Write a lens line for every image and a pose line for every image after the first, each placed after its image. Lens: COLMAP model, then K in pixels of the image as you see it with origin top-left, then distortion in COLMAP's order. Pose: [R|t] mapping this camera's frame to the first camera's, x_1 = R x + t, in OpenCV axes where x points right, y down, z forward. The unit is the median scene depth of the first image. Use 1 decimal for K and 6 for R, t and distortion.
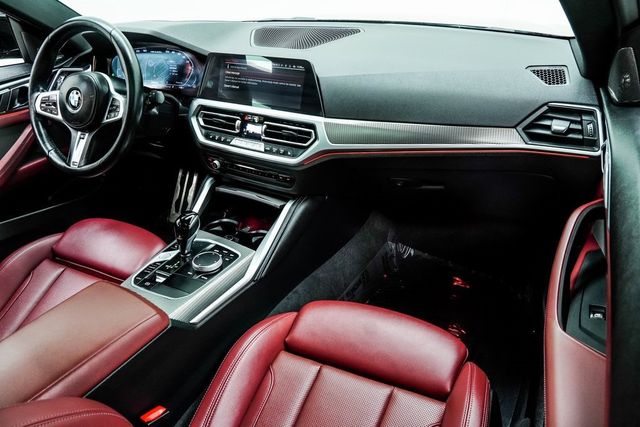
lens RADIAL K [[480.4, 0, 320.0], [0, 480.4, 213.5], [0, 0, 1]] dist [-0.141016, 0.105524]
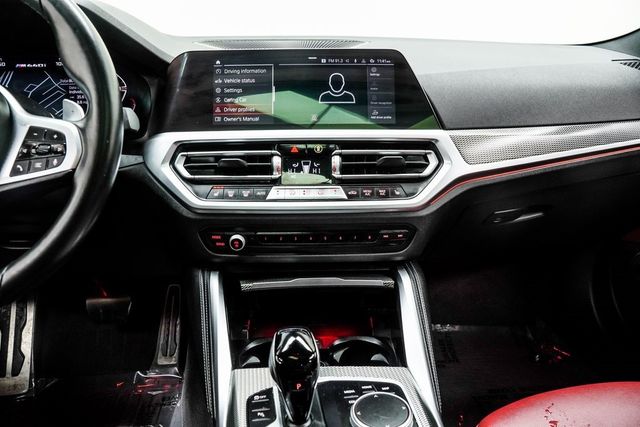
lens RADIAL K [[480.4, 0, 320.0], [0, 480.4, 213.5], [0, 0, 1]] dist [-0.141016, 0.105524]
pose [[0.822213, -0.132905, 0.553446, -0.466125], [0.246386, 0.959640, -0.135589, -0.039931], [-0.513089, 0.247844, 0.821775, 0.530726]]
